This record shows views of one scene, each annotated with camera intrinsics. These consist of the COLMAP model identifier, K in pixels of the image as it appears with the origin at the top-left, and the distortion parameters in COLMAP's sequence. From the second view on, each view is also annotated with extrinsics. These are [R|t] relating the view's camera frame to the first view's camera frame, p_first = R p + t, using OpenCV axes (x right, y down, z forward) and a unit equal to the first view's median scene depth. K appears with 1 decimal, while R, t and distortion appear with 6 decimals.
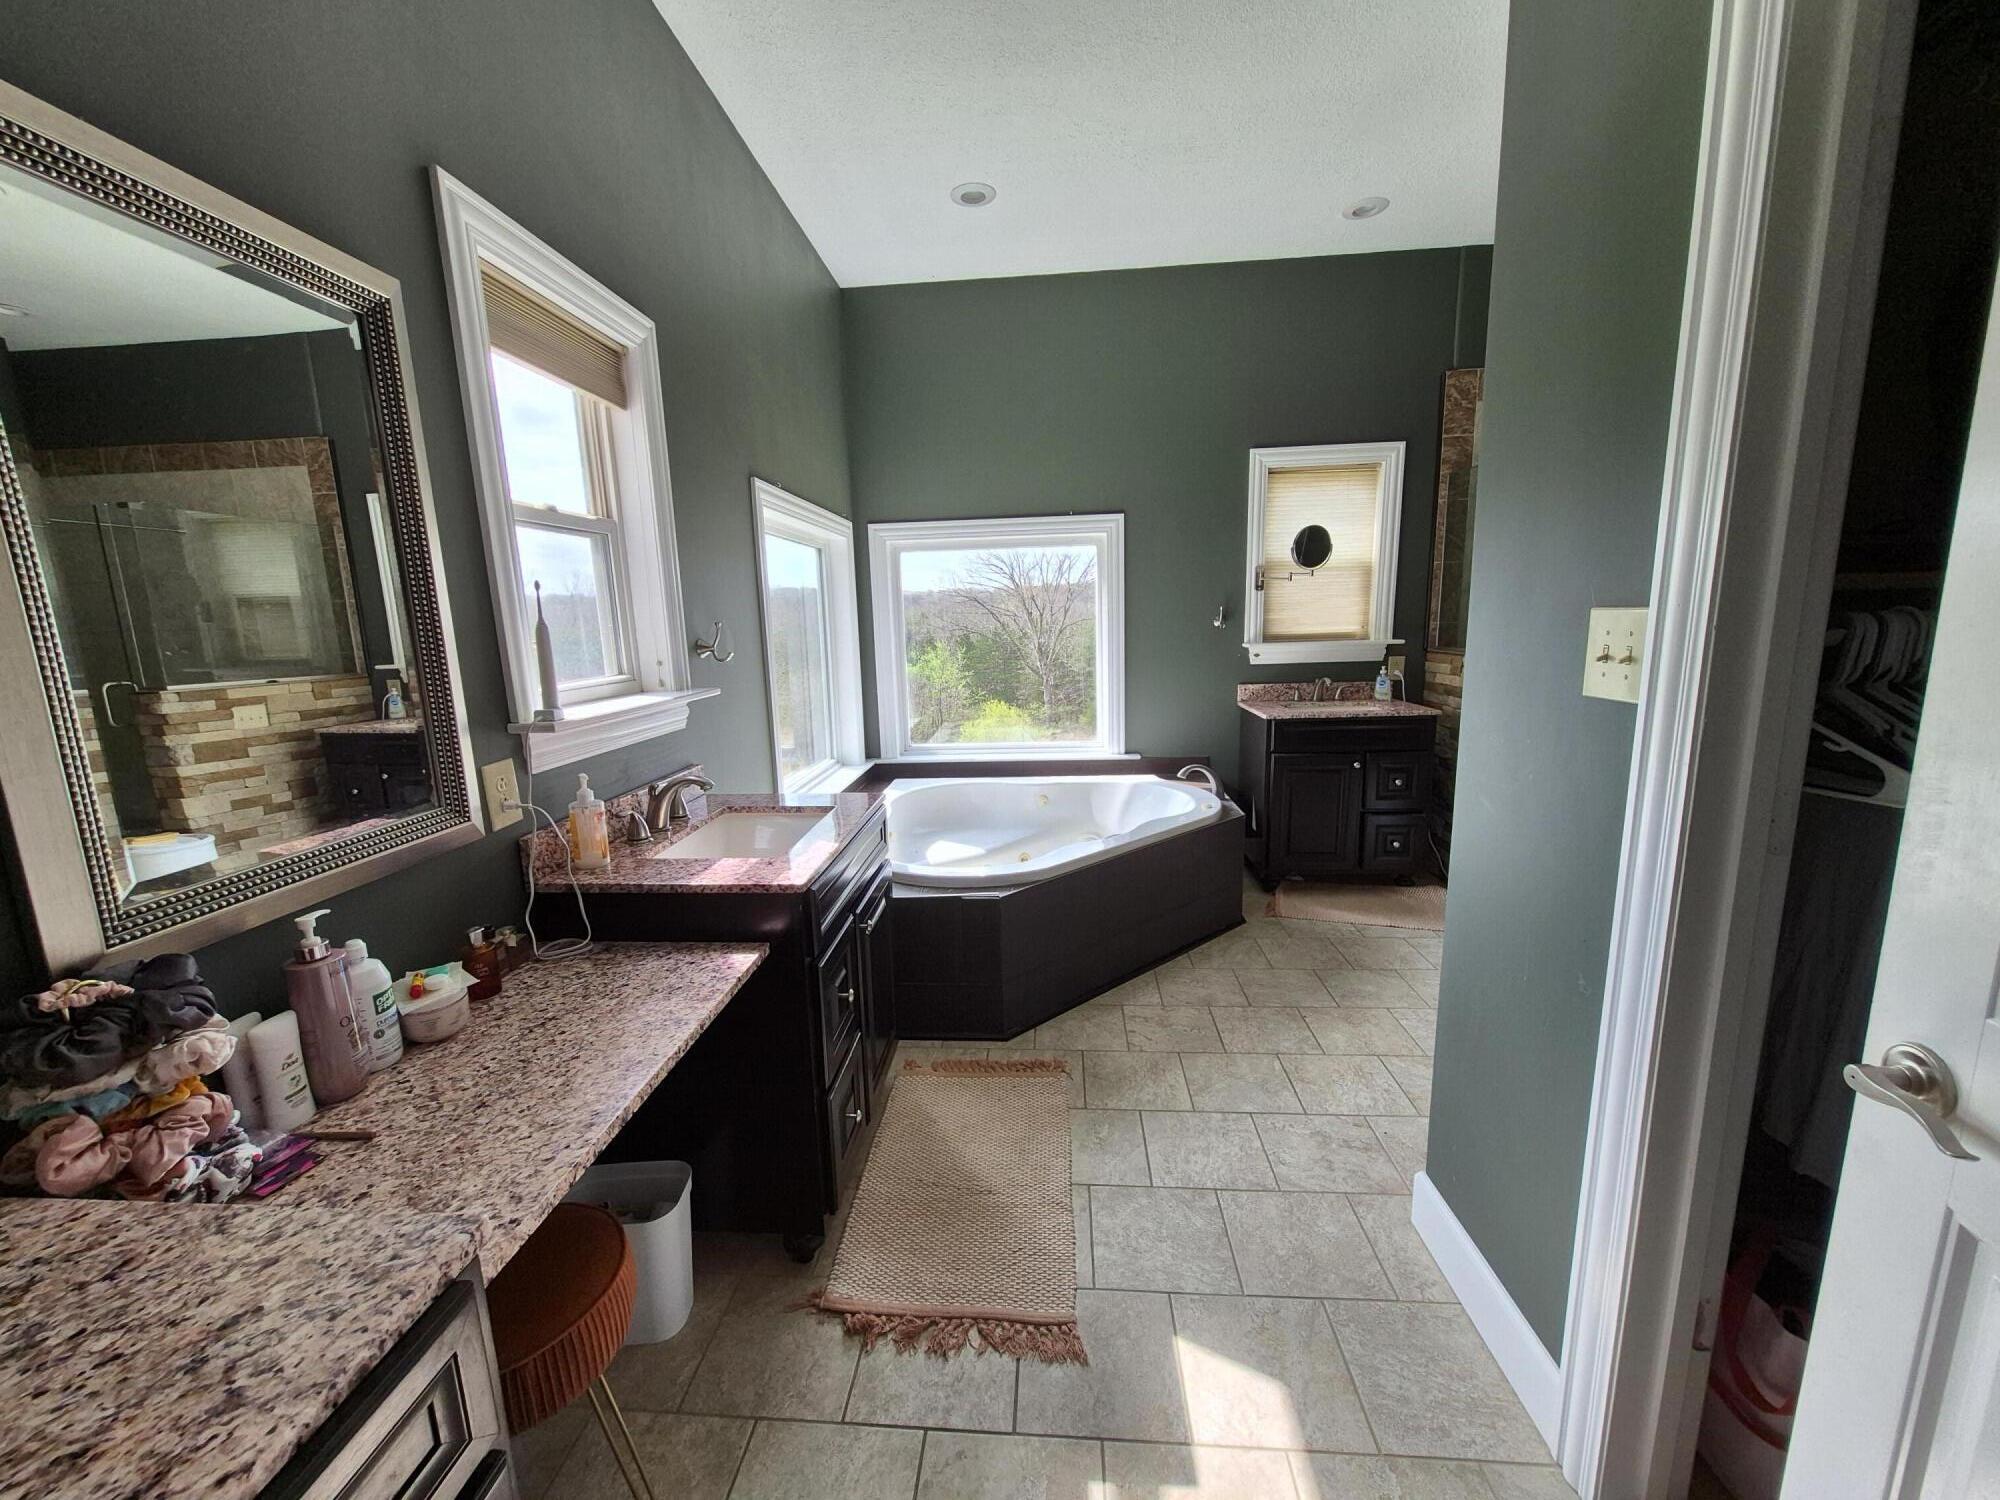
lens RADIAL K [[784.8, 0, 990.1], [0, 784.8, 758.5], [0, 0, 1]] dist [0.000901, 0.000300]
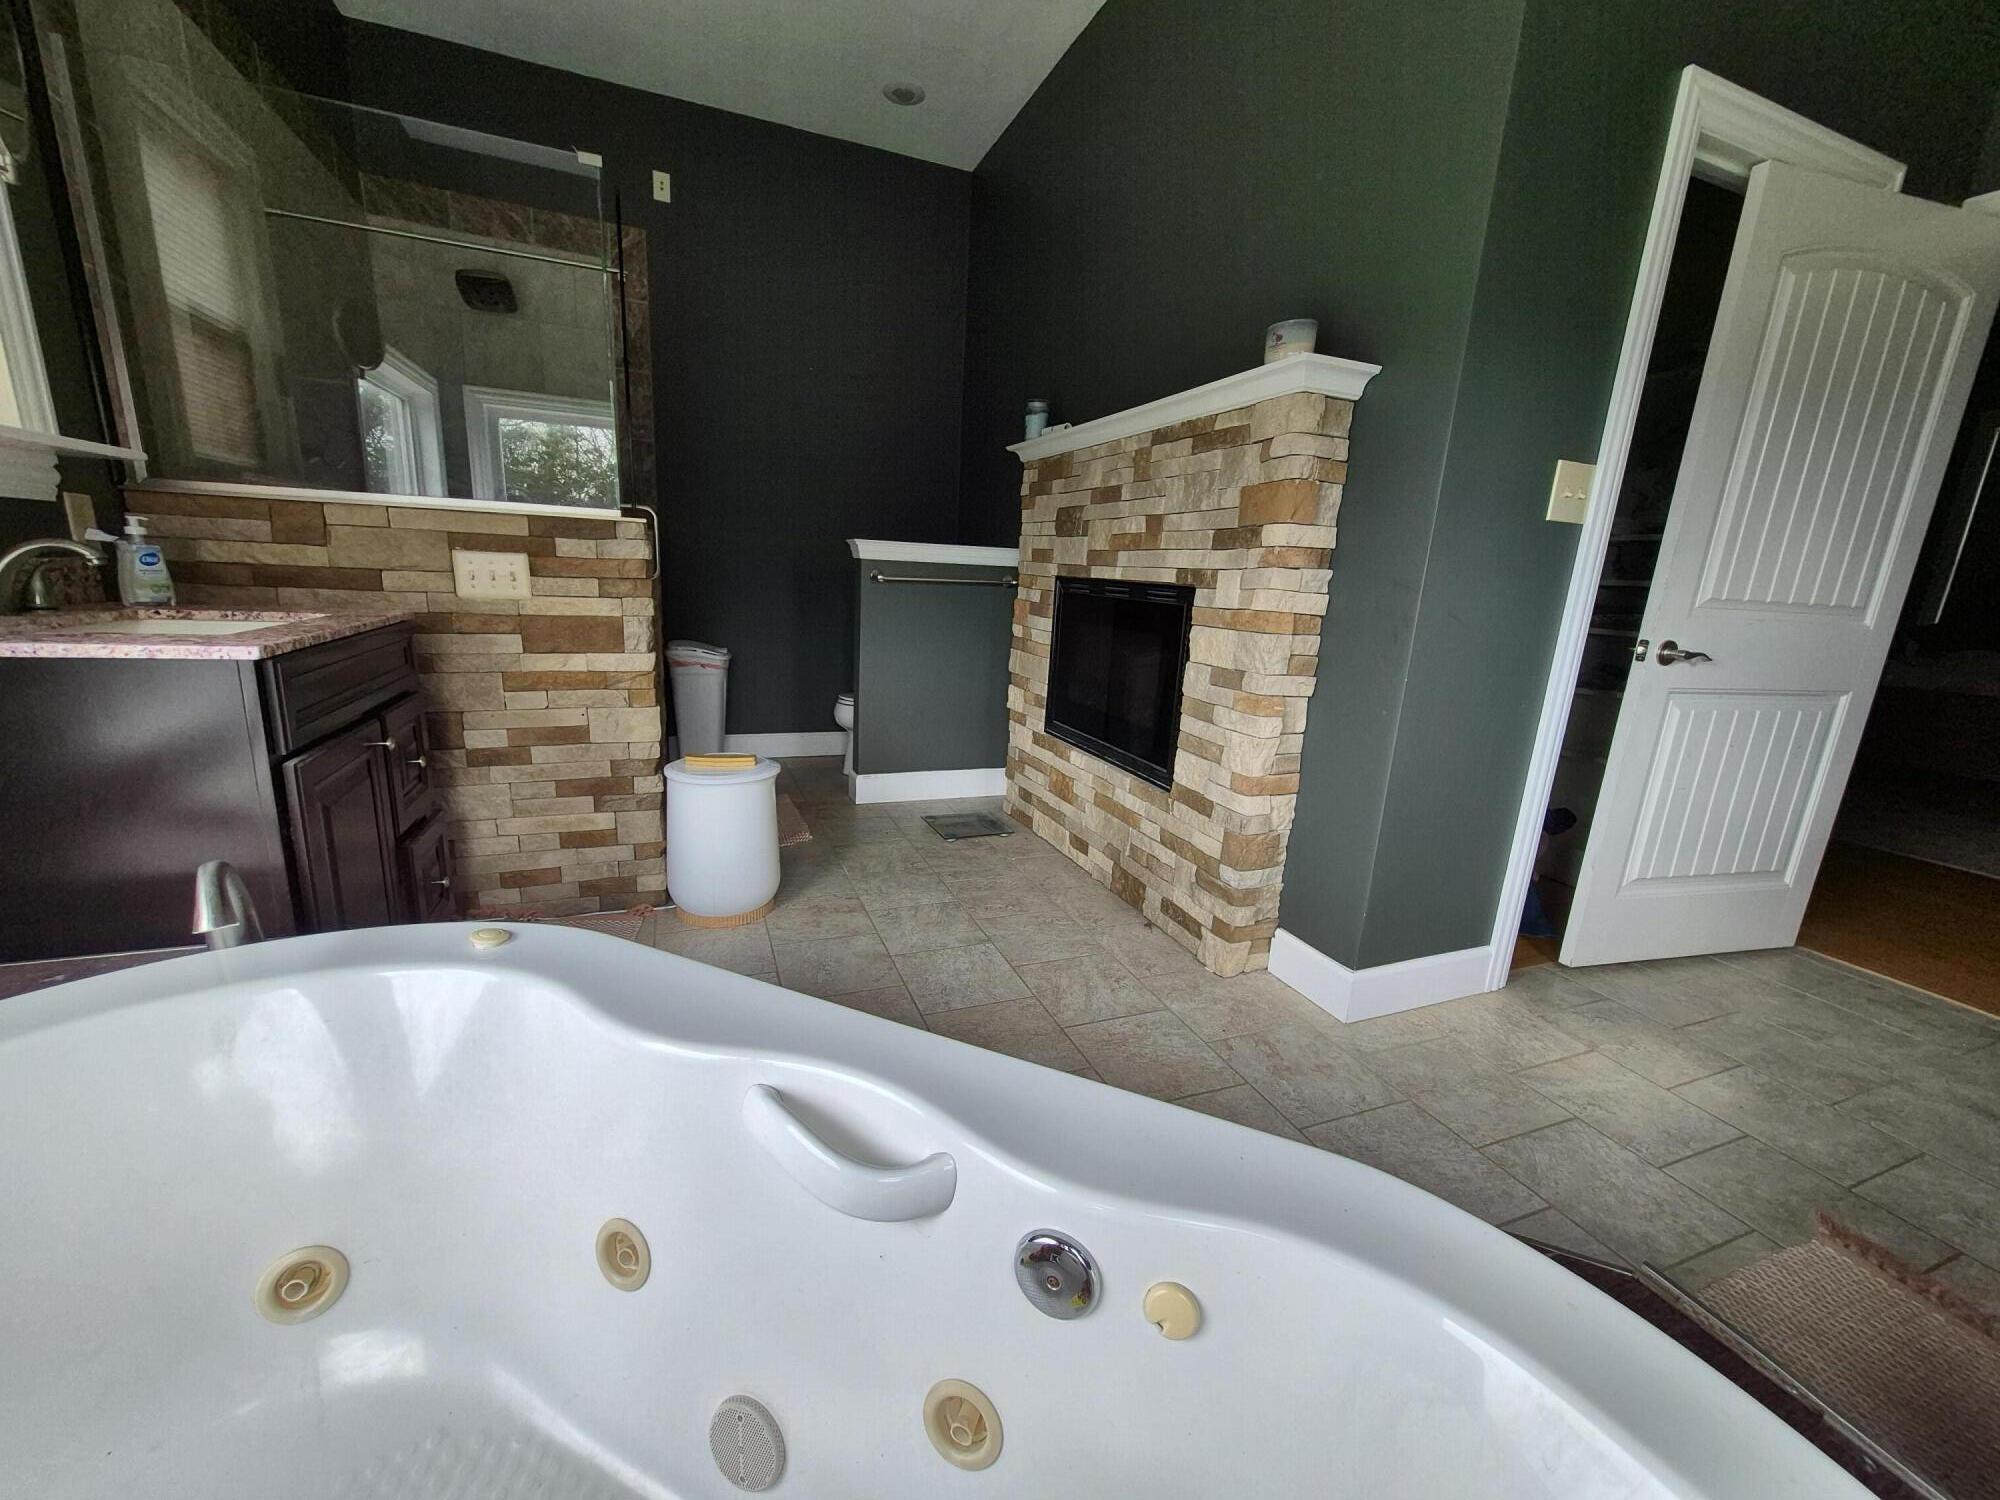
lens RADIAL K [[784.8, 0, 990.1], [0, 784.8, 758.5], [0, 0, 1]] dist [0.000901, 0.000300]
pose [[-0.437245, -0.200946, 0.876605, -0.057321], [0.123044, 0.952186, 0.279646, -0.058361], [-0.890885, 0.230135, -0.391614, 0.789117]]
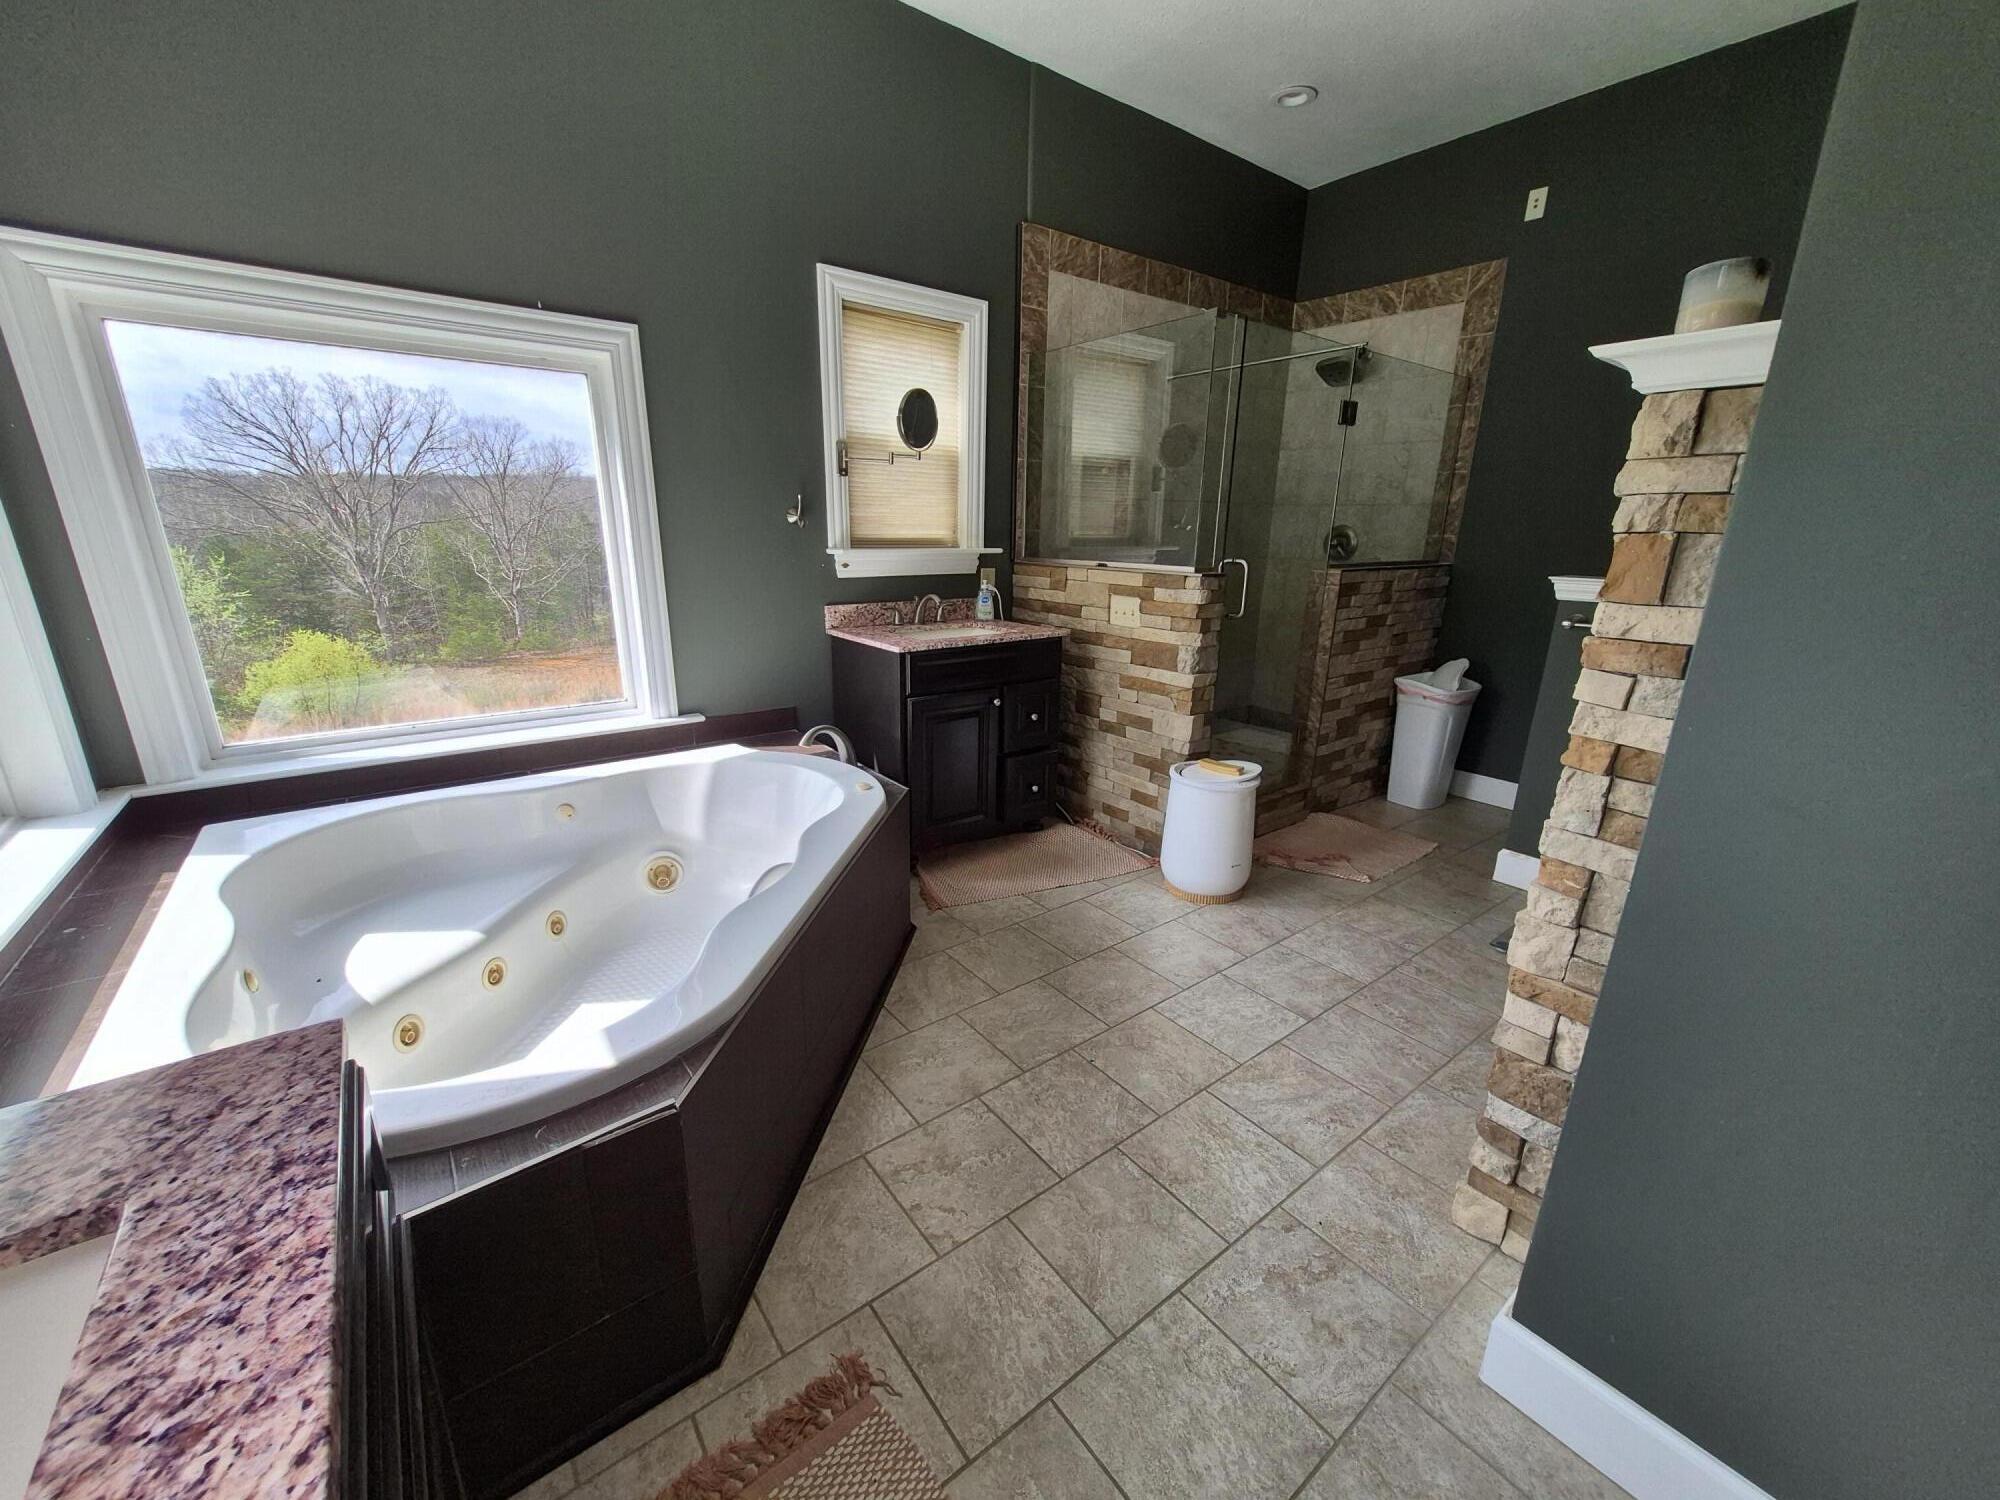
lens RADIAL K [[784.8, 0, 990.1], [0, 784.8, 758.5], [0, 0, 1]] dist [0.000901, 0.000300]
pose [[0.745824, -0.149707, 0.649102, -0.071976], [0.081393, 0.987598, 0.134255, -0.040055], [-0.661151, -0.047298, 0.748760, 0.349112]]
